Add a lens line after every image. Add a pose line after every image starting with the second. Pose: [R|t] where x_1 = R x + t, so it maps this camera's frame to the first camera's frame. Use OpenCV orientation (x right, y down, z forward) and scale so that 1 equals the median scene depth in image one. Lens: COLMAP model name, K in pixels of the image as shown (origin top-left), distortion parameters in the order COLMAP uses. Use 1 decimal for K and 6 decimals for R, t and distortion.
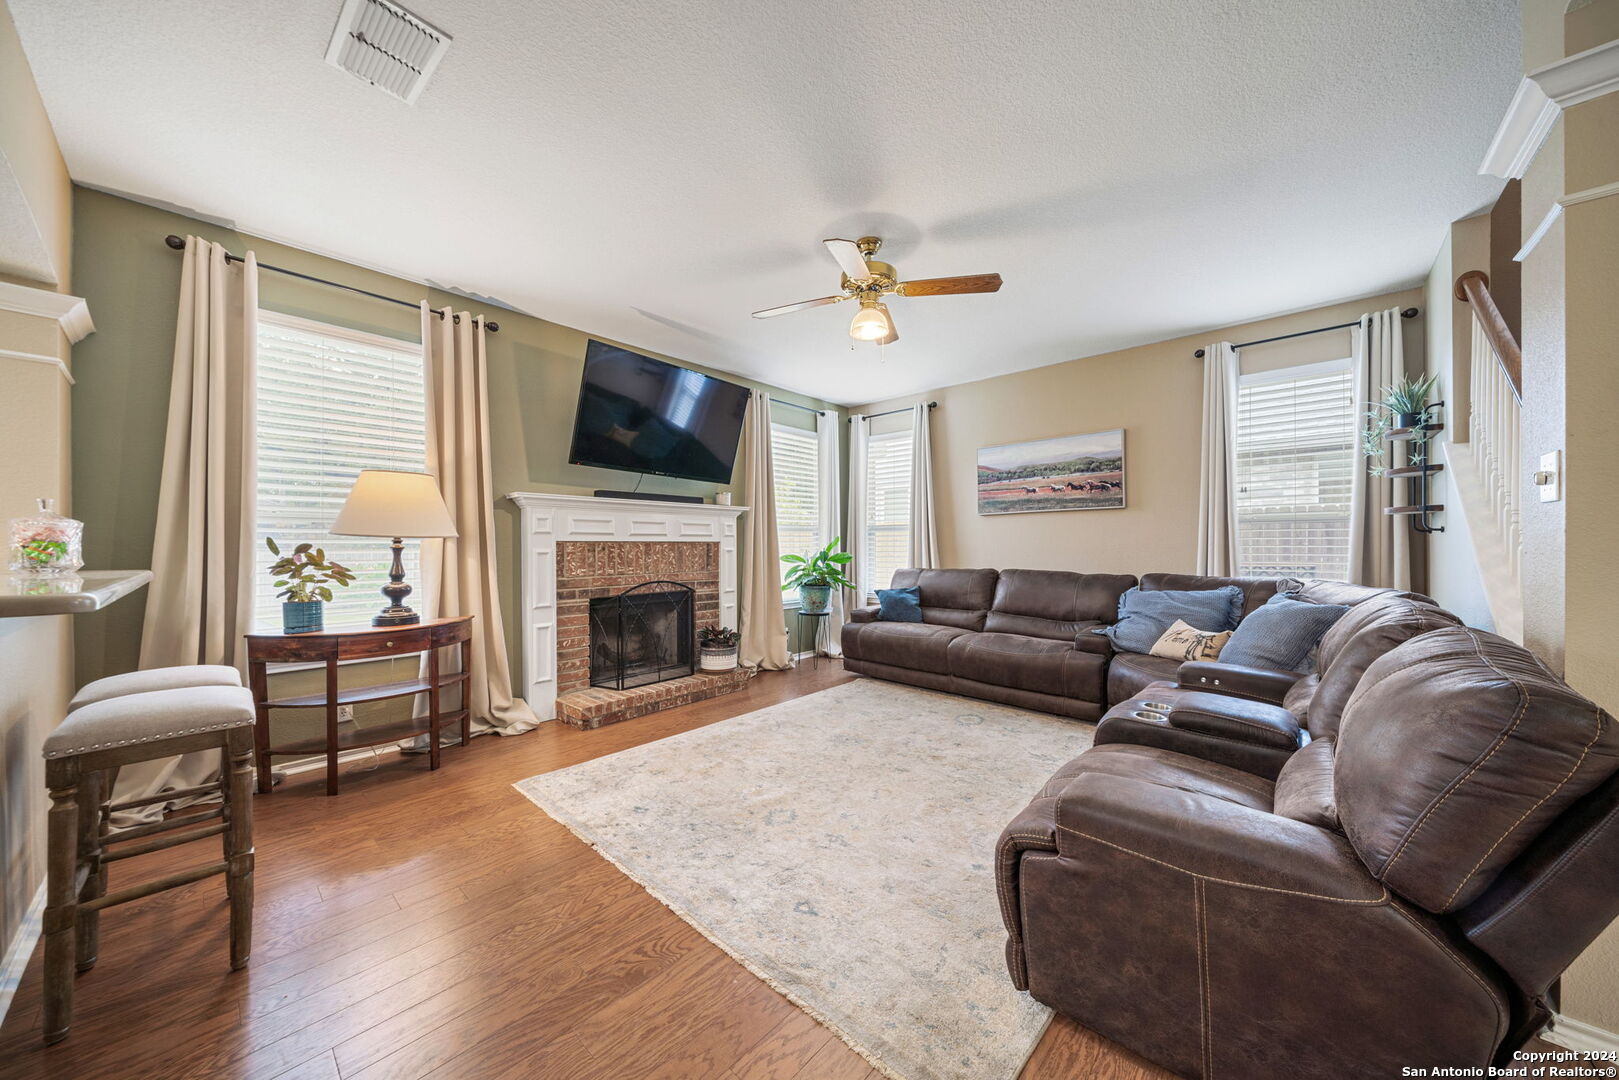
lens RADIAL K [[554.1, 0, 814.3], [0, 554.1, 543.7], [0, 0, 1]] dist [-0.005314, -0.000380]
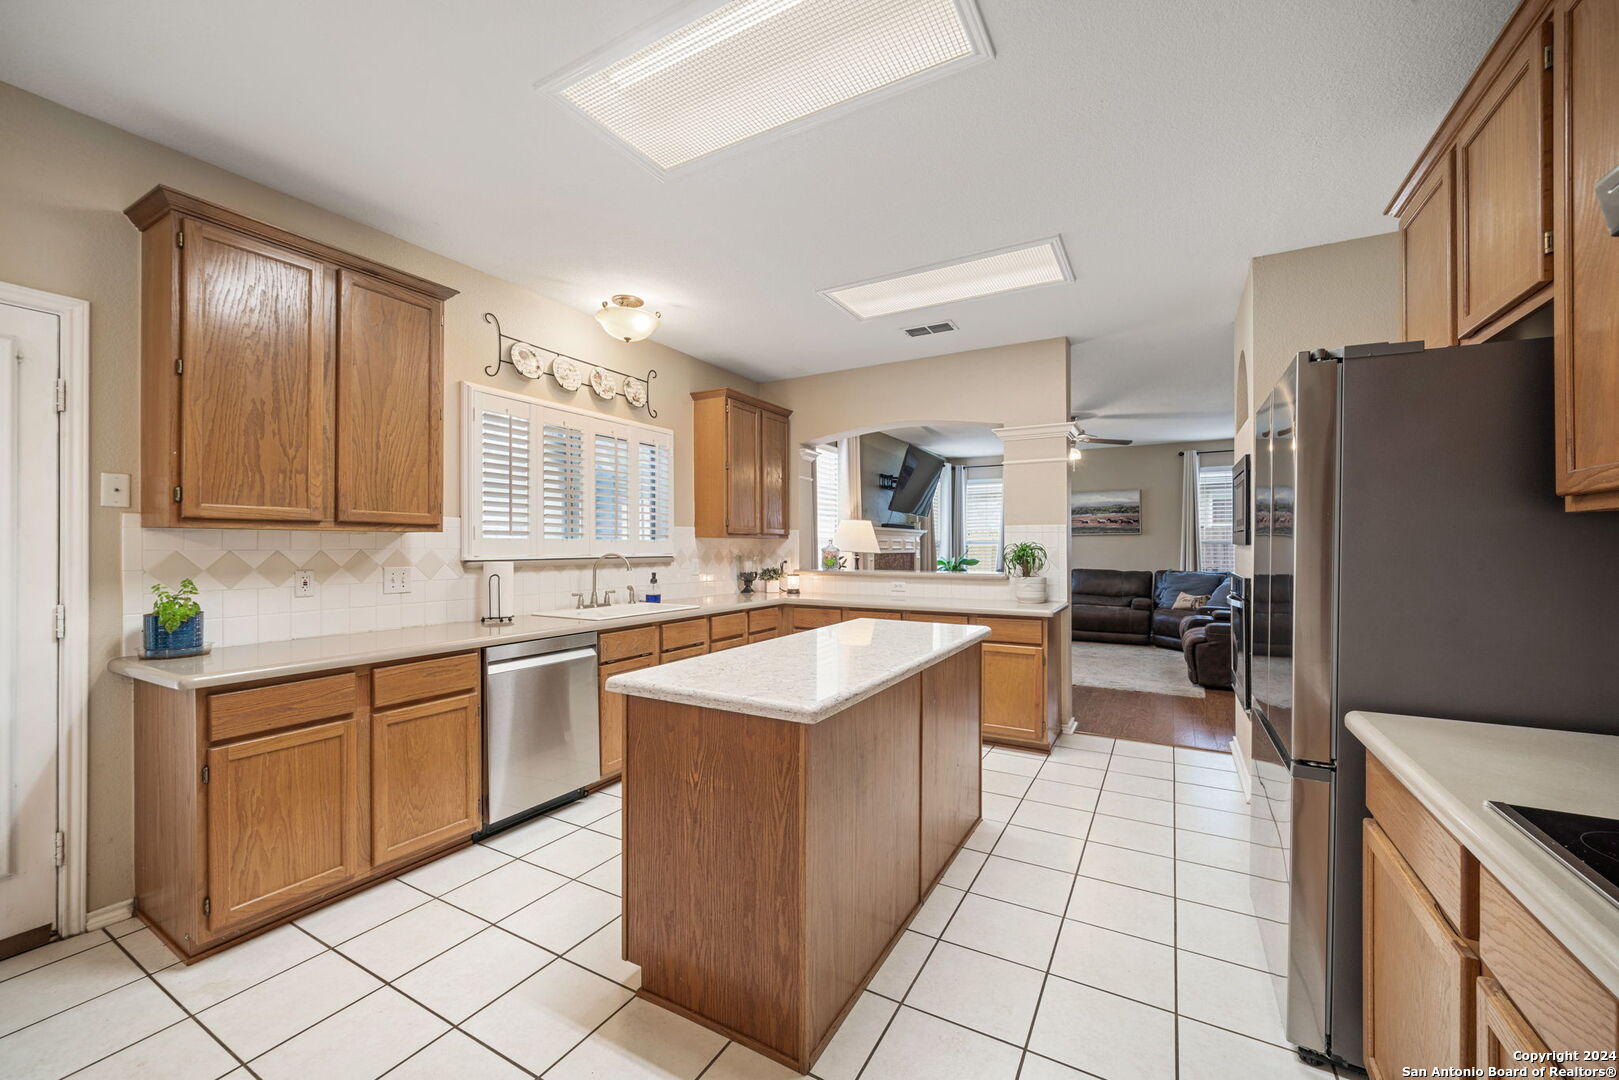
lens RADIAL K [[638.8, 0, 816.5], [0, 638.8, 547.0], [0, 0, 1]] dist [-0.009383, -0.000098]
pose [[0.974039, 0.001687, 0.226374, -1.005795], [-0.001599, 0.999999, -0.000569, -0.021879], [-0.226375, 0.000192, 0.974040, -0.836216]]
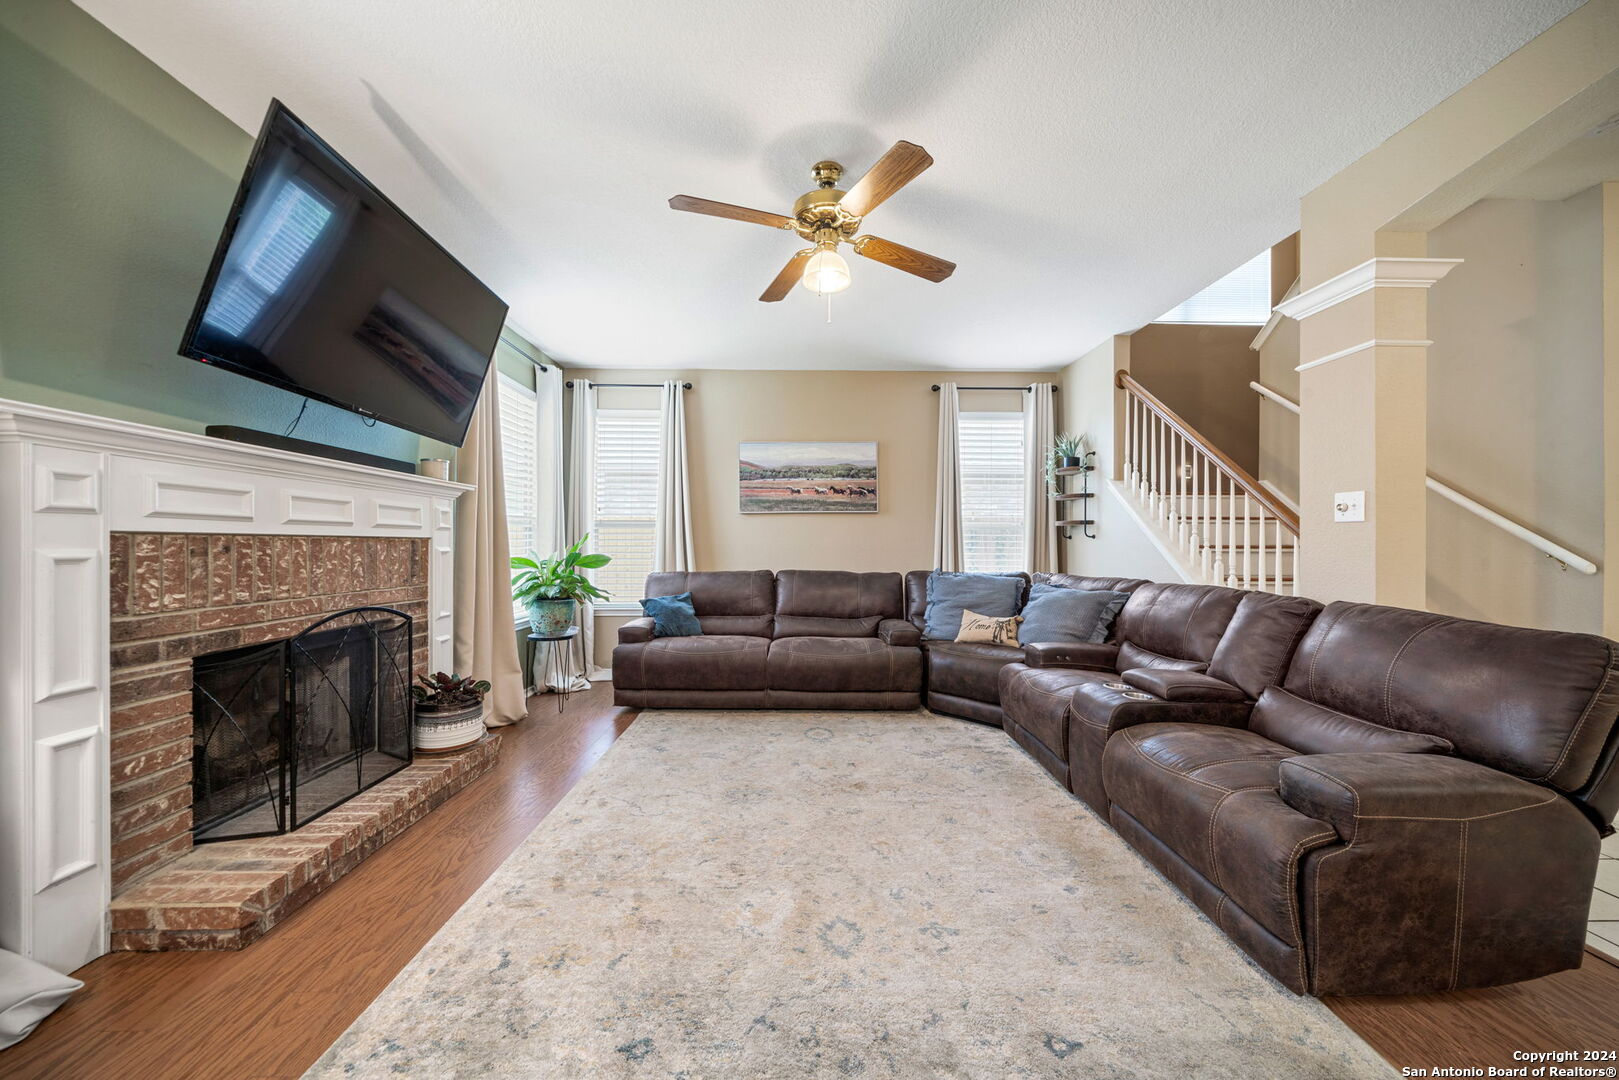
lens RADIAL K [[554.1, 0, 803.7], [0, 554.1, 539.9], [0, 0, 1]] dist [-0.005314, -0.000380]
pose [[0.733218, 0.011956, 0.679888, -0.334742], [-0.008064, 0.999928, -0.008888, 0.001415], [-0.679945, 0.001035, 0.733262, 0.305318]]
